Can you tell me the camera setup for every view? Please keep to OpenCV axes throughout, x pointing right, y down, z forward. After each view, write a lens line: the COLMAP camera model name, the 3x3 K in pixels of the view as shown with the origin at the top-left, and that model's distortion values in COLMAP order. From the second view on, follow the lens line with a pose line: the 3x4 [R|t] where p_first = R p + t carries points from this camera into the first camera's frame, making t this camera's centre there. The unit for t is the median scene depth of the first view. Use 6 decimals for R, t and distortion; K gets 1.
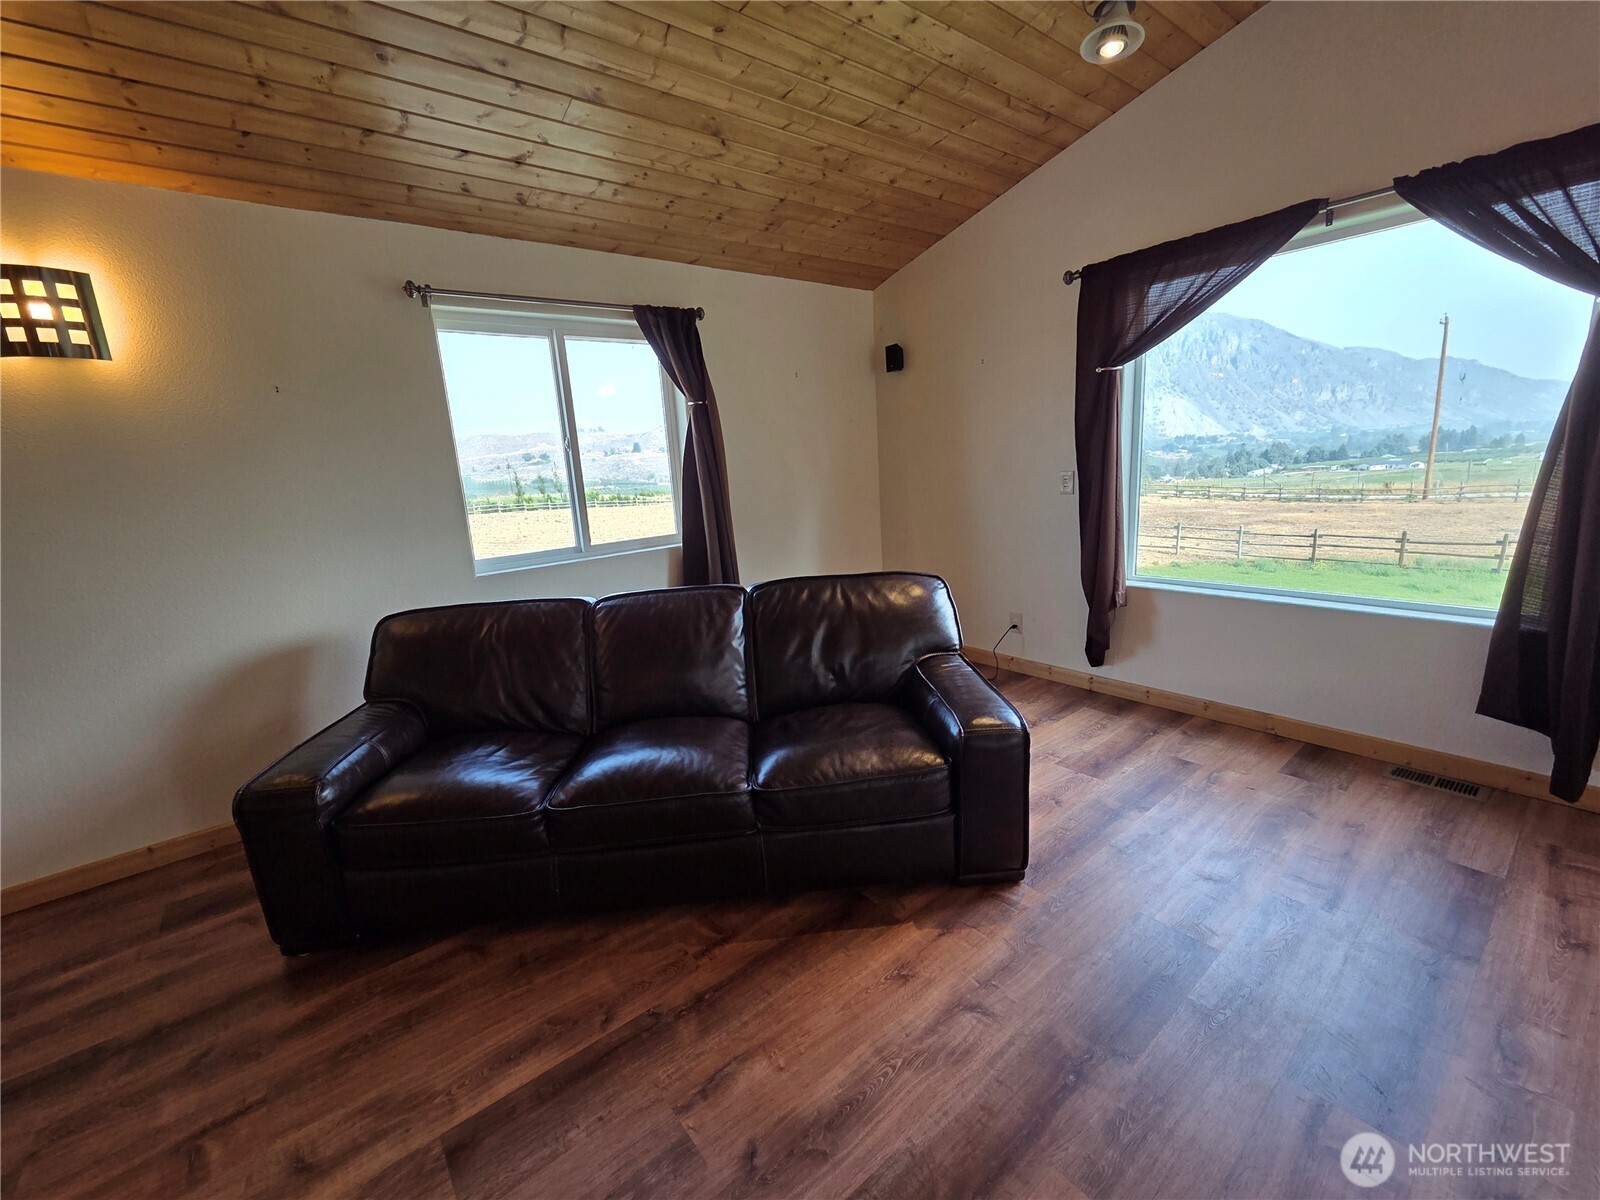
lens RADIAL K [[655.0, 0, 792.1], [0, 655.0, 599.3], [0, 0, 1]] dist [0.003391, -0.001226]
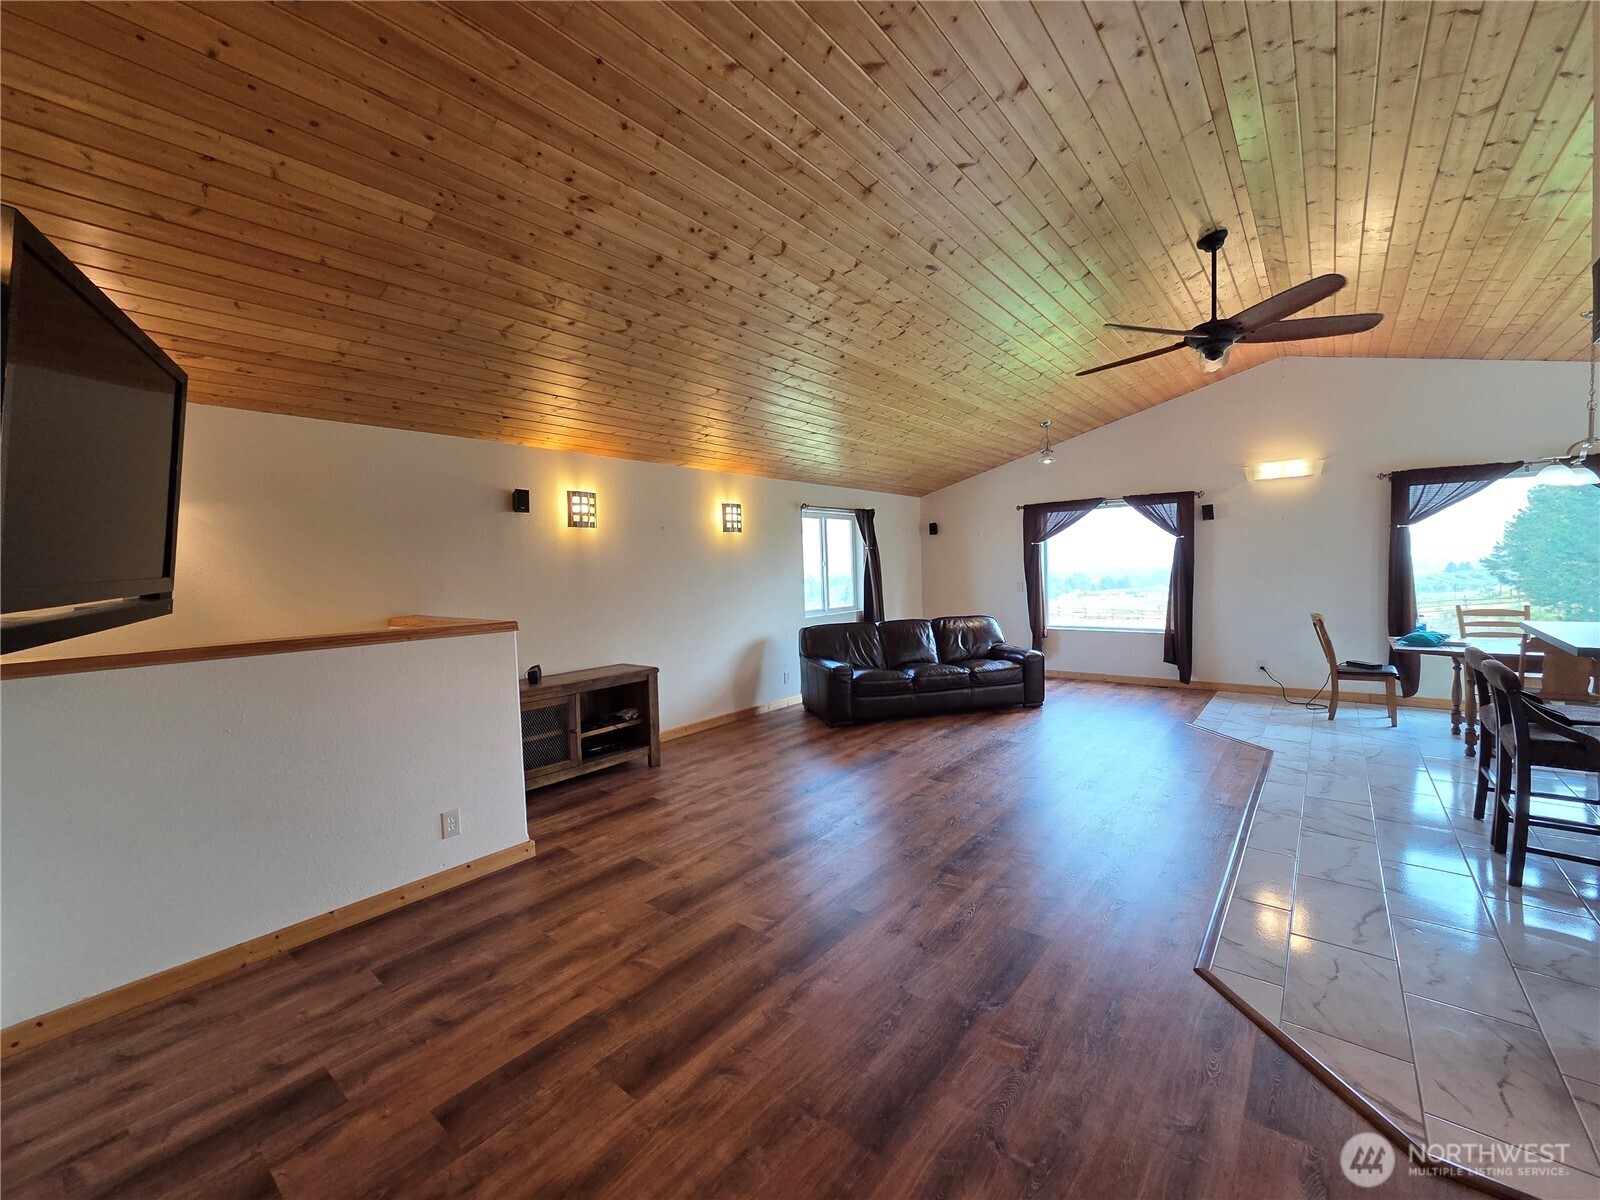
lens RADIAL K [[655.0, 0, 796.6], [0, 655.0, 603.1], [0, 0, 1]] dist [0.003391, -0.001226]
pose [[0.975469, 0.022134, 0.219020, -0.065201], [0.014712, 0.986152, -0.165188, 0.019084], [-0.219643, 0.164358, 0.961636, -0.080760]]
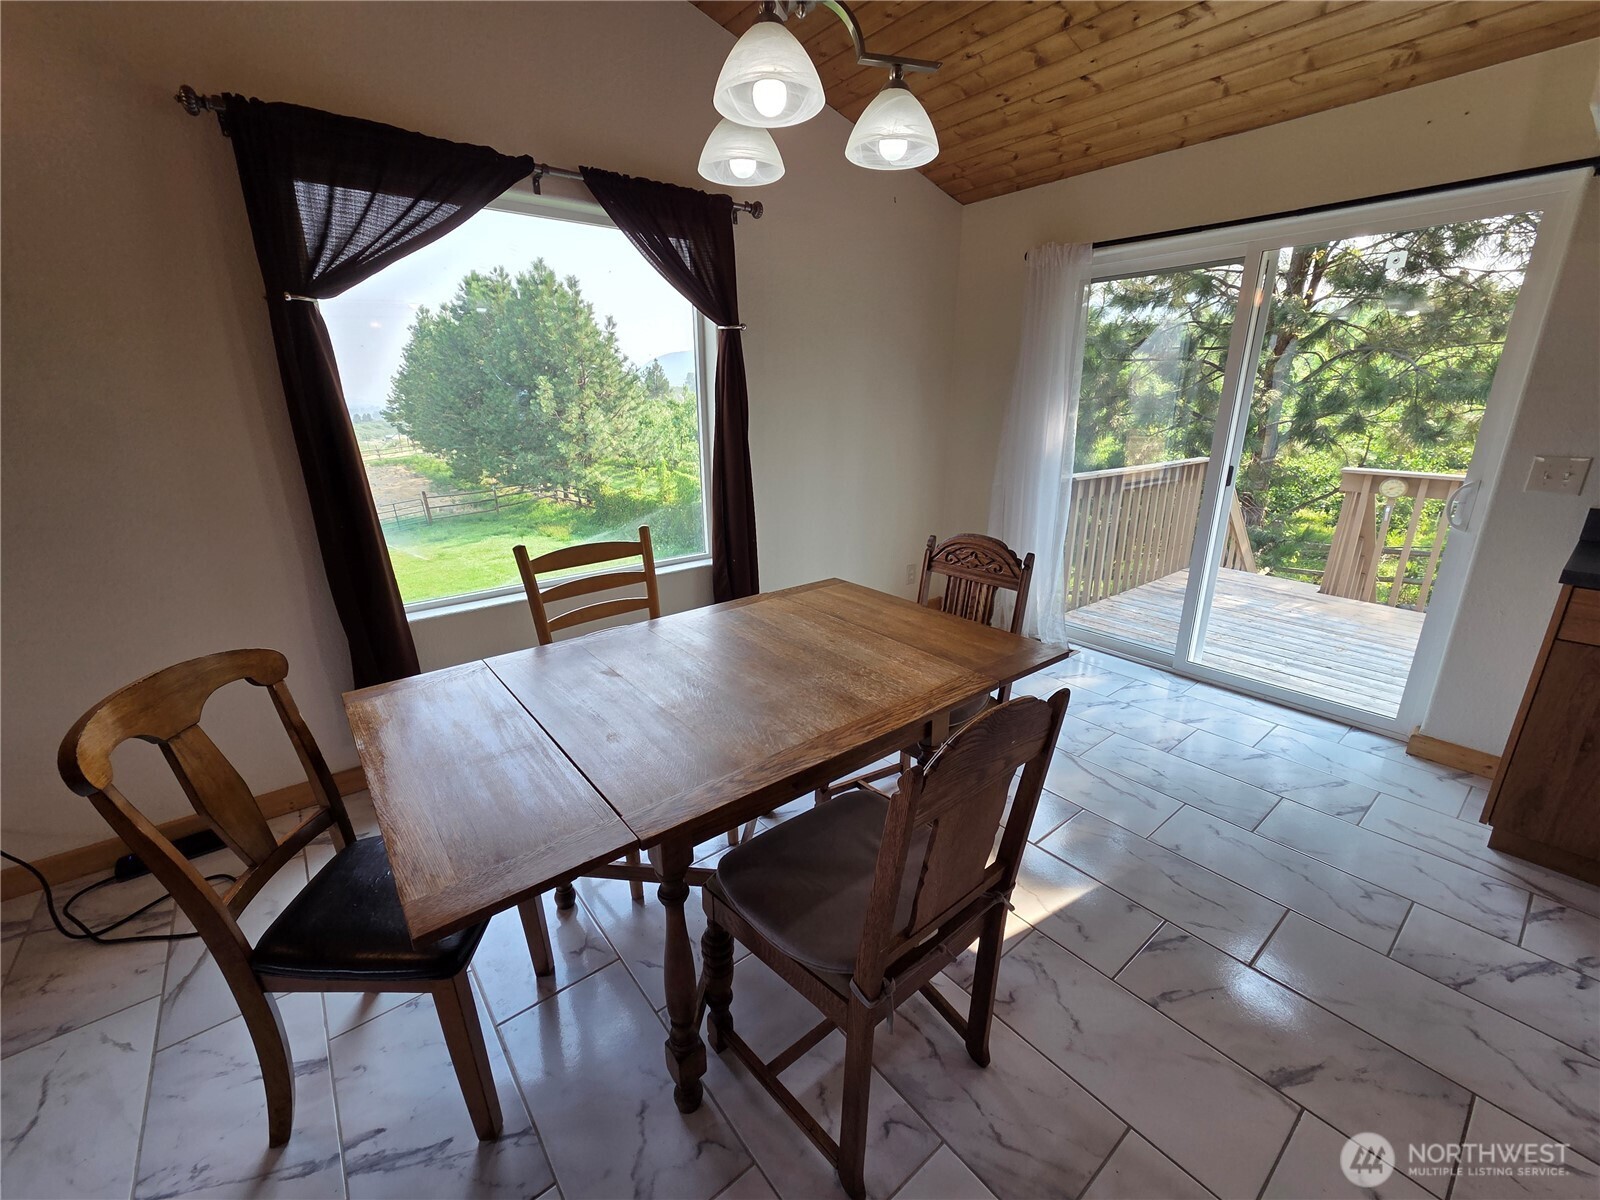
lens RADIAL K [[655.0, 0, 788.7], [0, 655.0, 598.7], [0, 0, 1]] dist [0.003391, -0.001226]
pose [[0.000712, -0.233670, 0.972316, 0.030580], [0.219660, 0.948605, 0.227811, 0.000746], [-0.975576, 0.213417, 0.052003, -0.015280]]
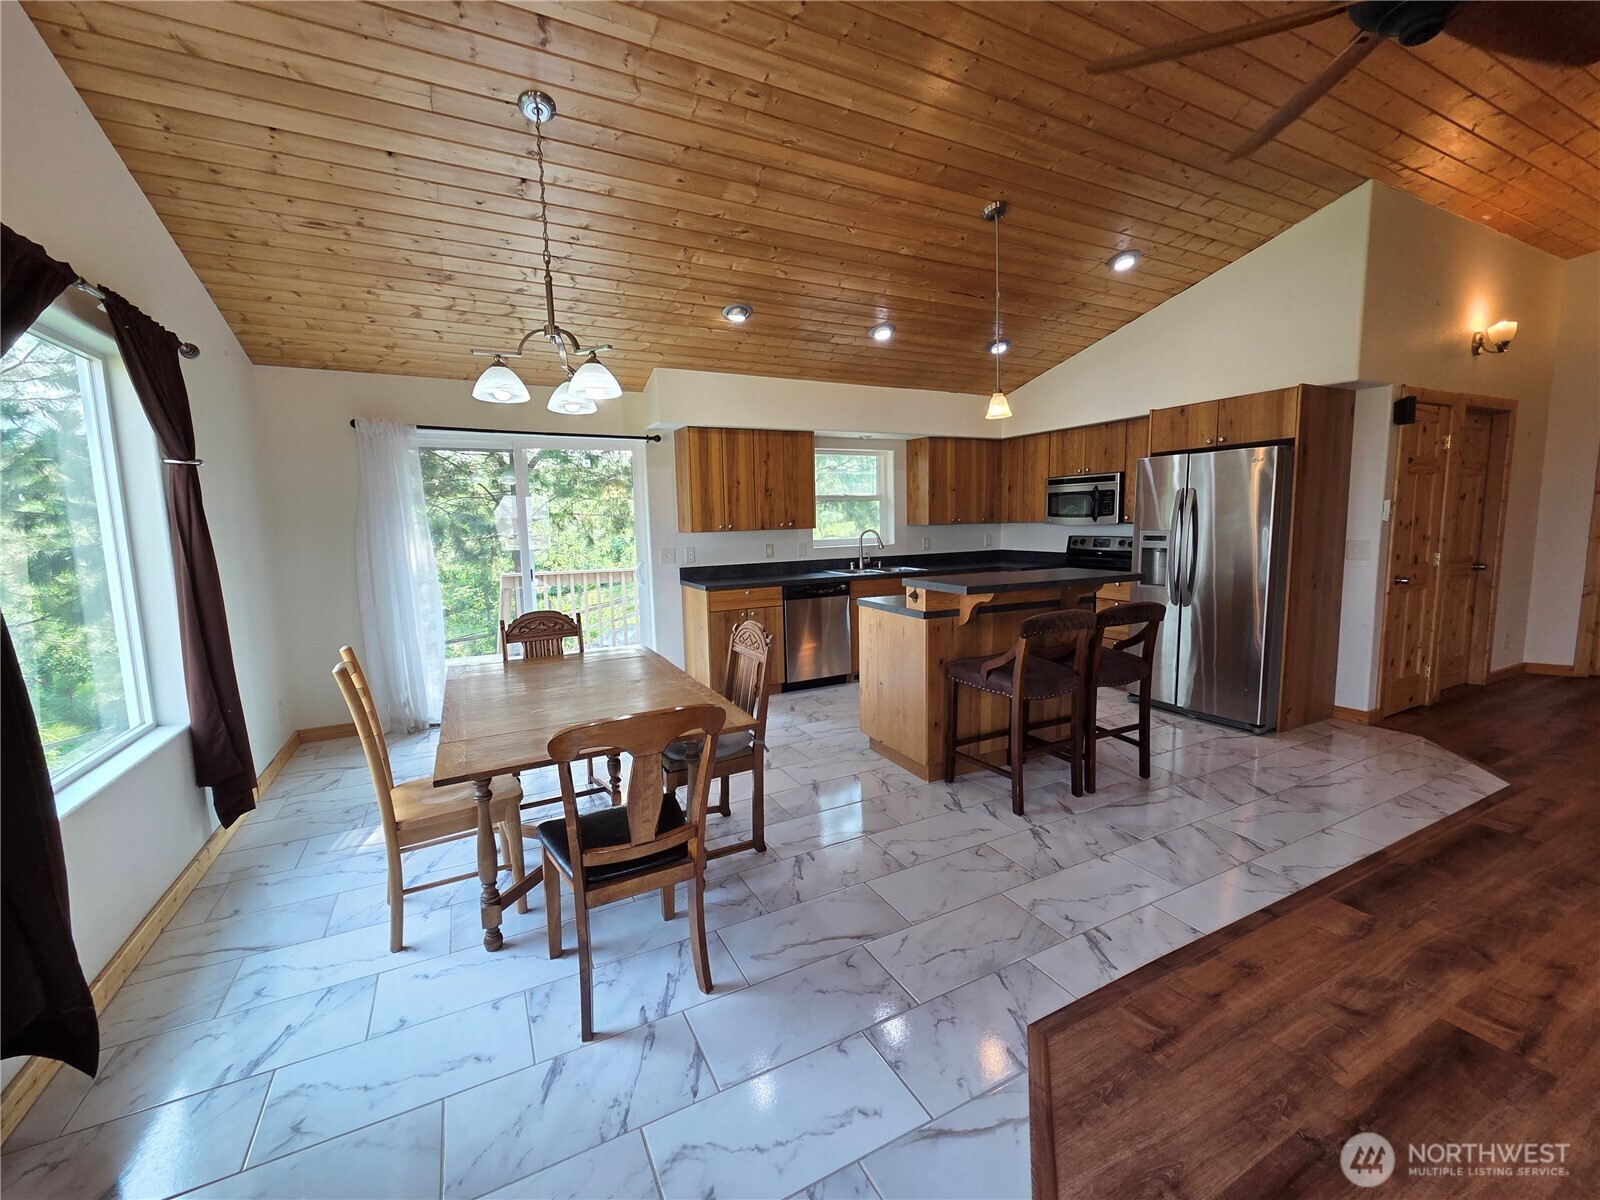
lens RADIAL K [[655.0, 0, 796.5], [0, 655.0, 598.3], [0, 0, 1]] dist [0.003391, -0.001226]
pose [[-0.975896, 0.061378, 0.209427, 0.032990], [0.126051, 0.941906, 0.311327, -0.010185], [-0.178151, 0.330222, -0.926939, 0.033728]]
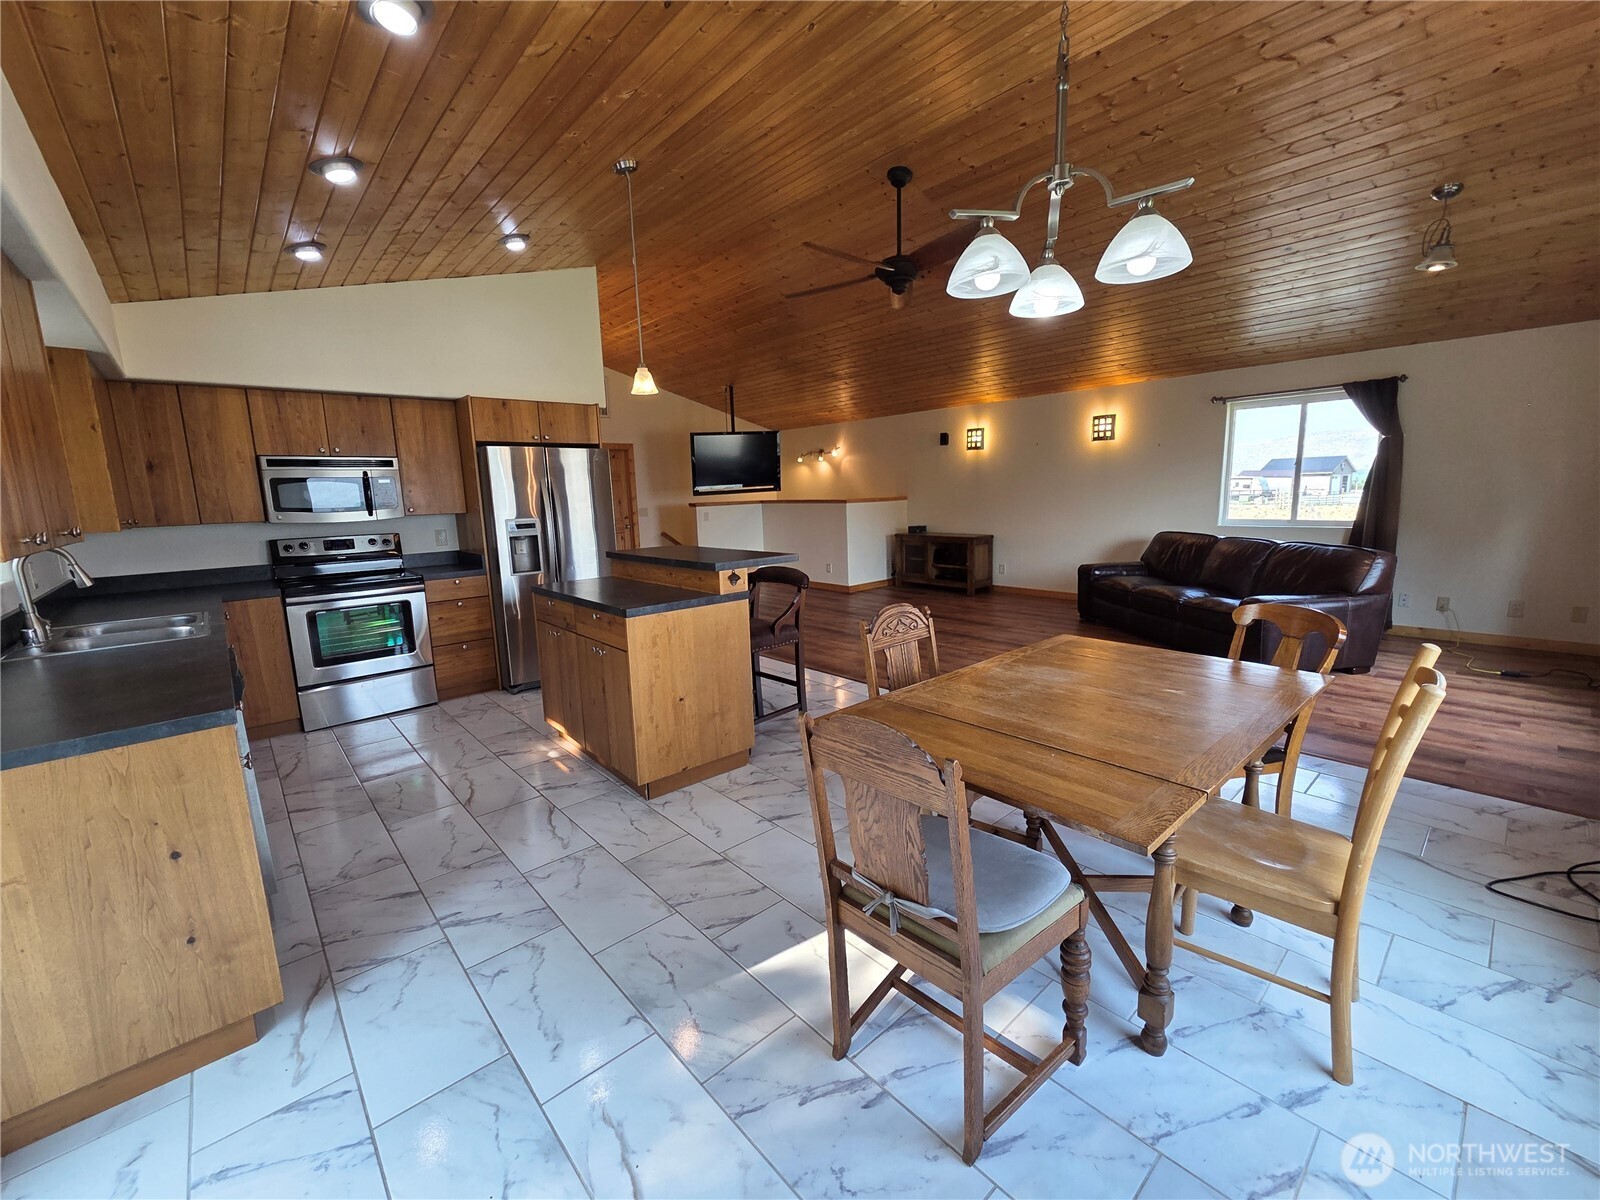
lens RADIAL K [[655.0, 0, 796.2], [0, 655.0, 595.8], [0, 0, 1]] dist [0.003391, -0.001226]
pose [[0.058333, 0.221002, -0.973527, 0.099666], [-0.184674, 0.960745, 0.207035, -0.000209], [0.981067, 0.167709, 0.096856, -0.032949]]
